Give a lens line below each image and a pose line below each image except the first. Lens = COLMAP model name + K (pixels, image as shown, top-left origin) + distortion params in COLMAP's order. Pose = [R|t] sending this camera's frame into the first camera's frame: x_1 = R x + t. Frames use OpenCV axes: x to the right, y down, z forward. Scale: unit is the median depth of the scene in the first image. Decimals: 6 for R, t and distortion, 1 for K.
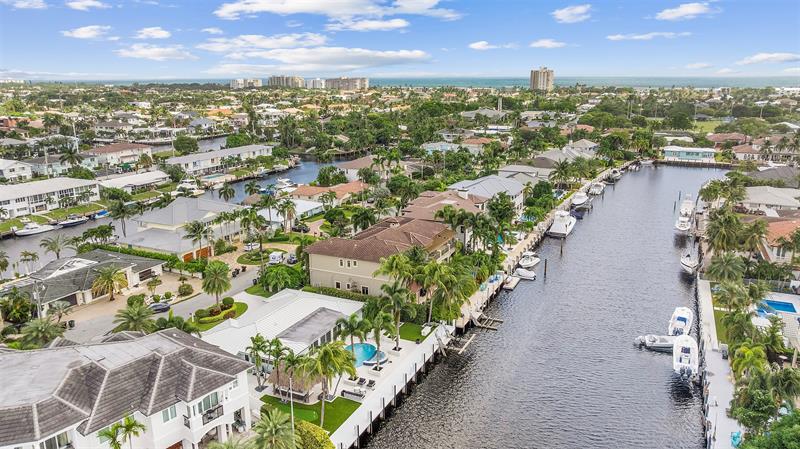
lens RADIAL K [[576.5, 0, 400.0], [0, 576.5, 224.5], [0, 0, 1]] dist [-0.031880, 0.002226]
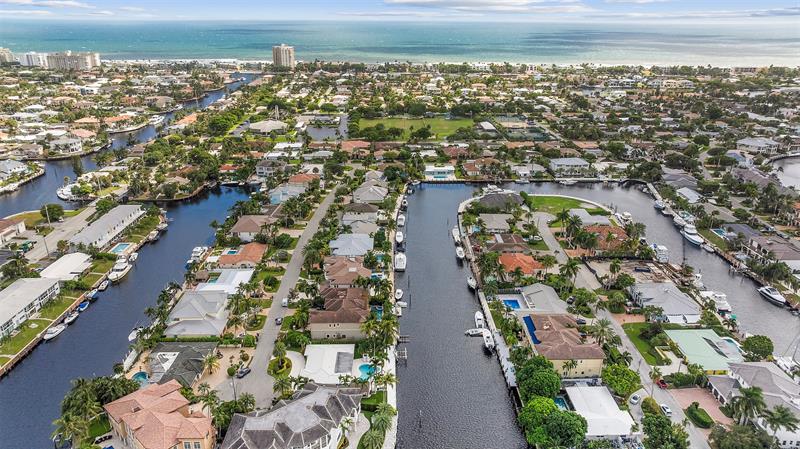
lens RADIAL K [[576.5, 0, 400.0], [0, 576.5, 224.5], [0, 0, 1]] dist [-0.031880, 0.002226]
pose [[0.890875, -0.151383, 0.428282, -0.692935], [0.107281, 0.986281, 0.125461, -0.505356], [-0.441399, -0.065823, 0.894893, -0.870953]]
